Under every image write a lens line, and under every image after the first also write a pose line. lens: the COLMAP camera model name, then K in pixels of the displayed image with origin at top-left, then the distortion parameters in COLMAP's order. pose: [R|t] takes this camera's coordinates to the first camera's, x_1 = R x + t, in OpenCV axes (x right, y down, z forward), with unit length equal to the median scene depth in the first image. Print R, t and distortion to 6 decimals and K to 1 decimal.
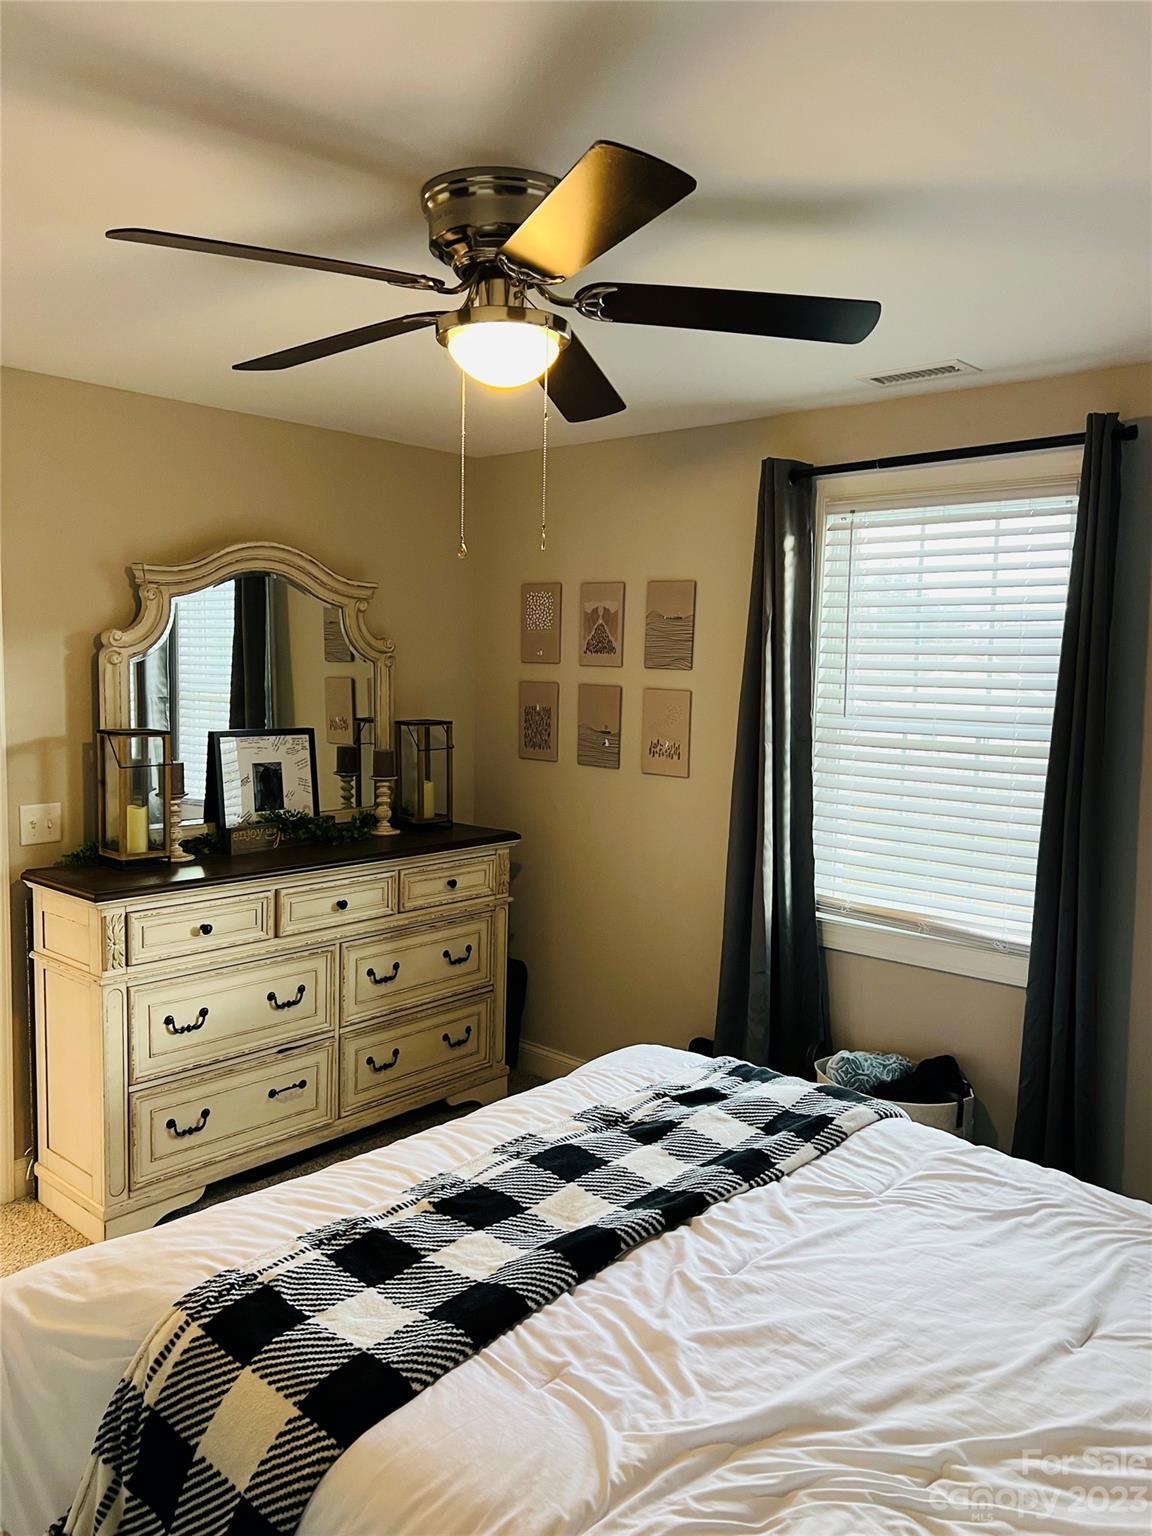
lens RADIAL K [[1154.4, 0, 571.4], [0, 1154.4, 766.1], [0, 0, 1]] dist [0.063718, -0.086331]
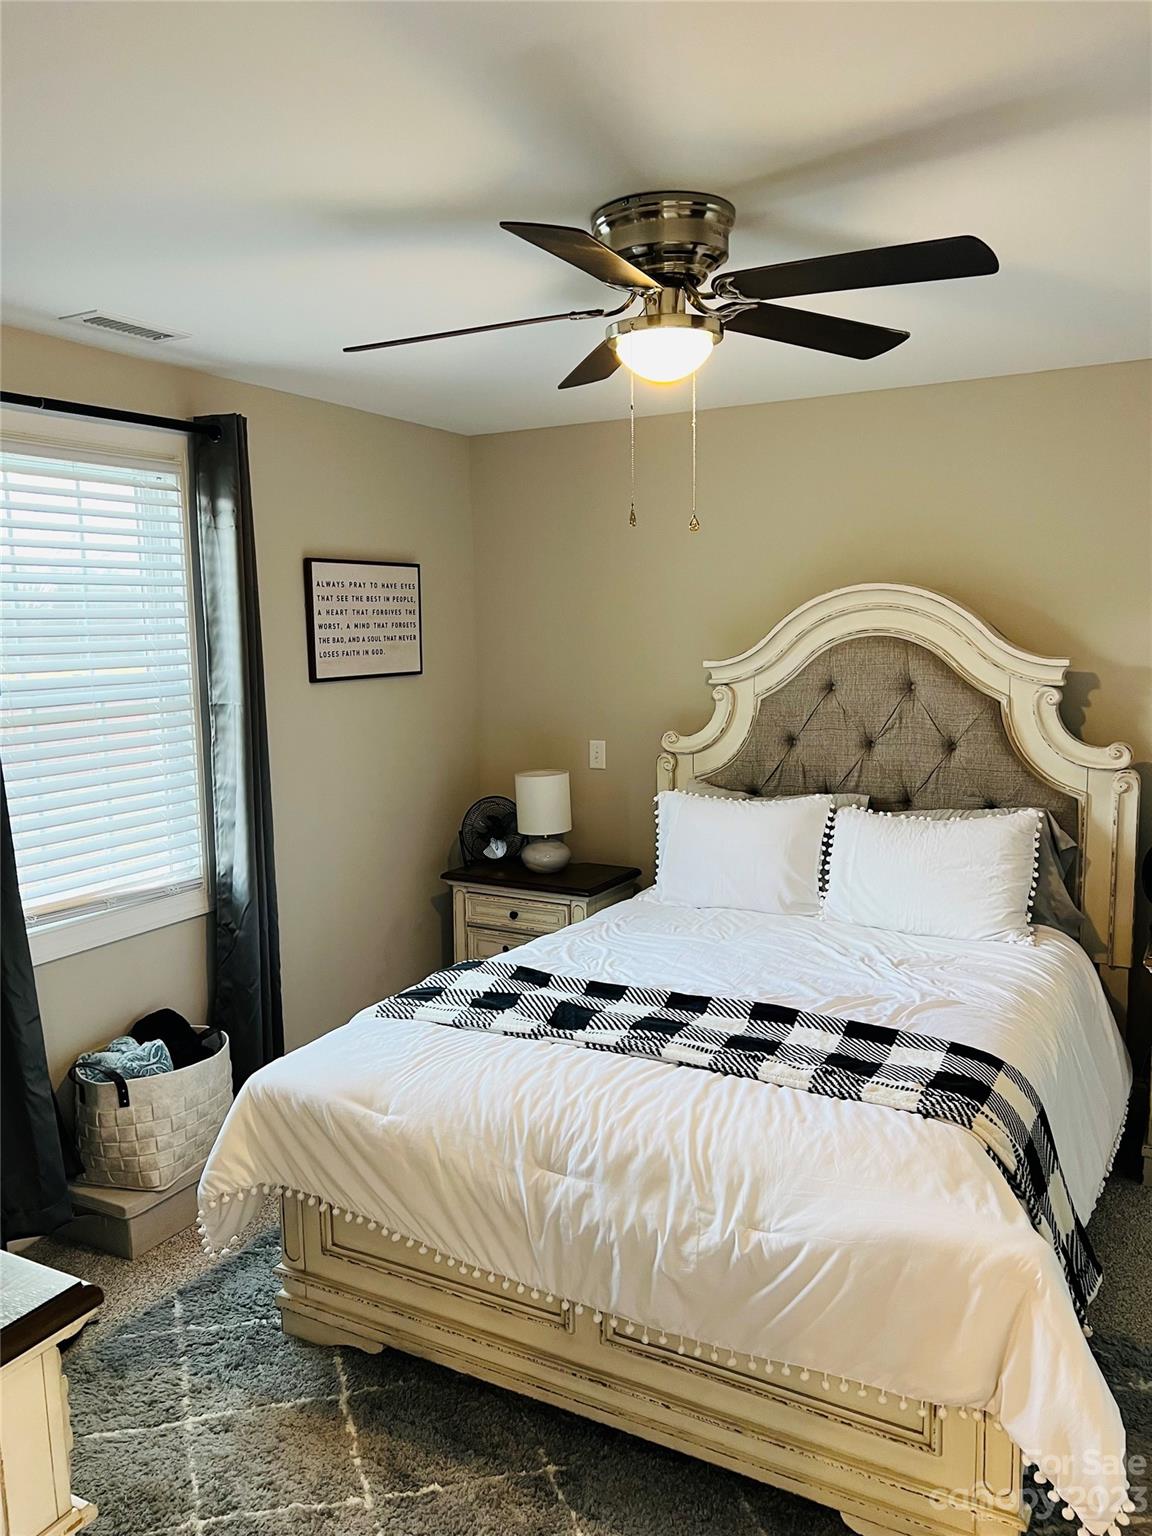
lens RADIAL K [[1154.4, 0, 565.0], [0, 1154.4, 783.7], [0, 0, 1]] dist [0.063718, -0.086331]
pose [[-0.224553, -0.148832, 0.963029, -0.740903], [0.108967, 0.978234, 0.176590, -0.092564], [-0.968350, 0.144592, -0.203448, 0.860348]]
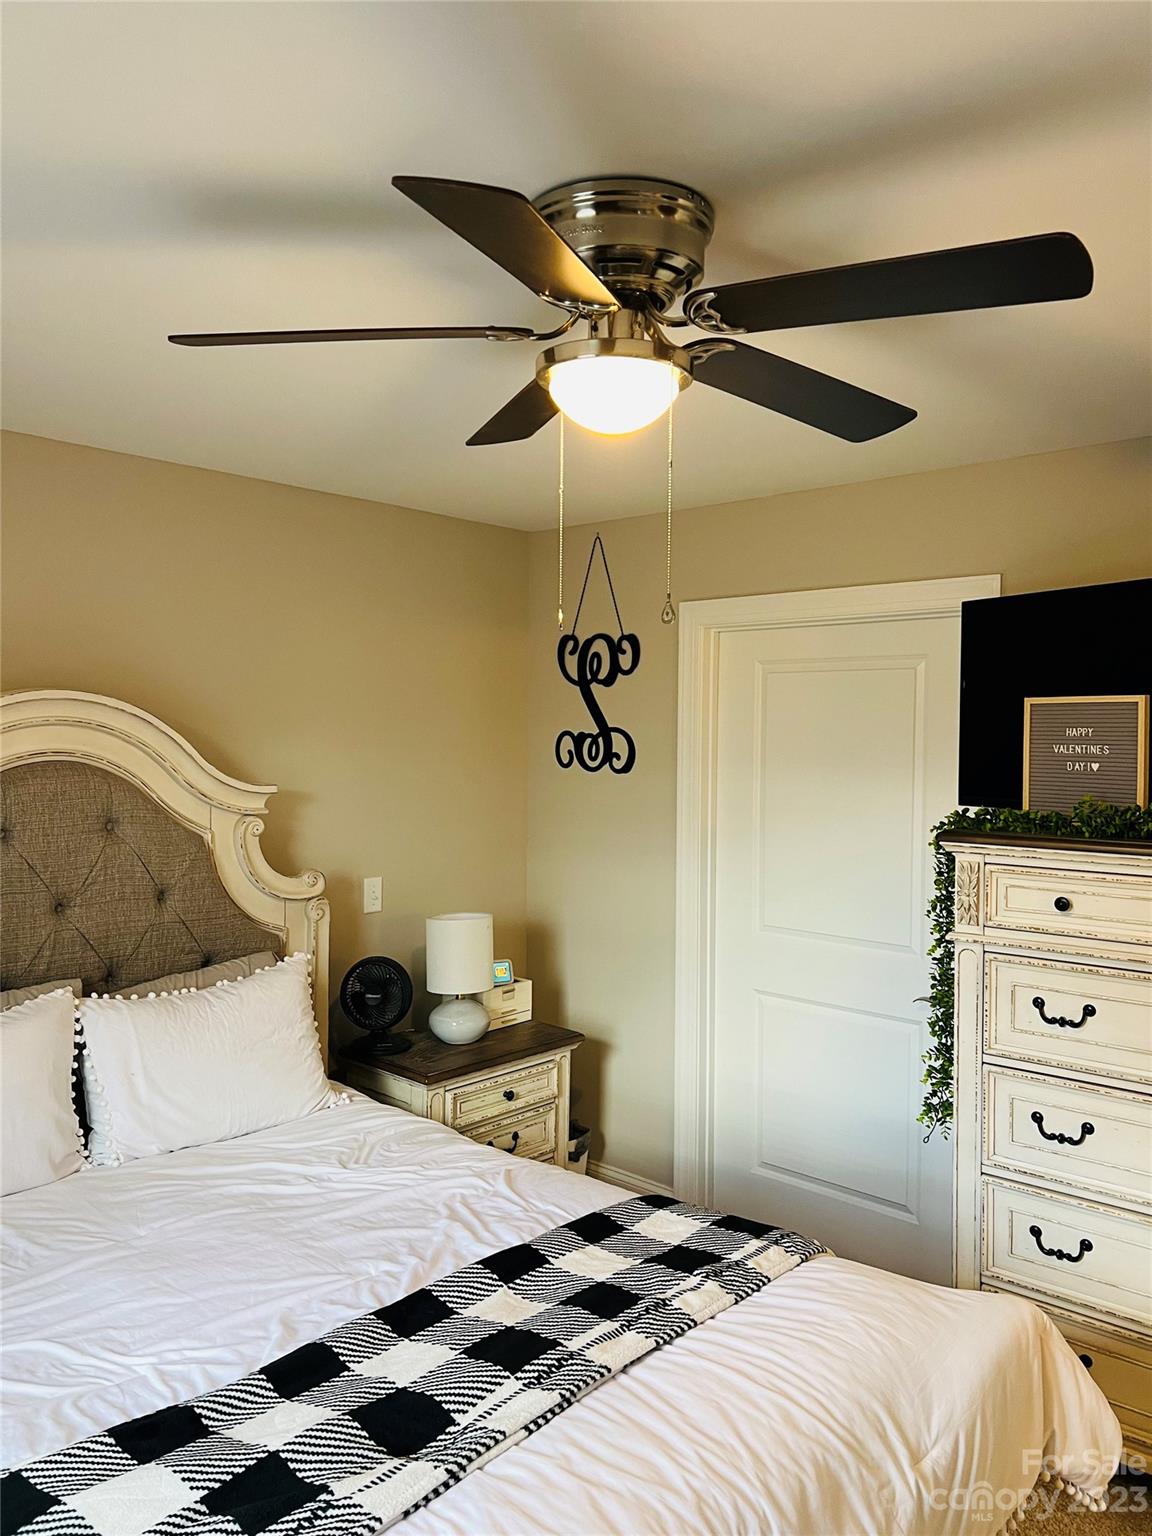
lens RADIAL K [[1154.4, 0, 568.8], [0, 1154.4, 754.0], [0, 0, 1]] dist [0.063718, -0.086331]
pose [[-0.999507, -0.030353, -0.008053, -0.012609], [-0.031102, 0.992252, 0.120290, -0.118731], [0.004339, 0.120481, -0.992706, 1.164715]]
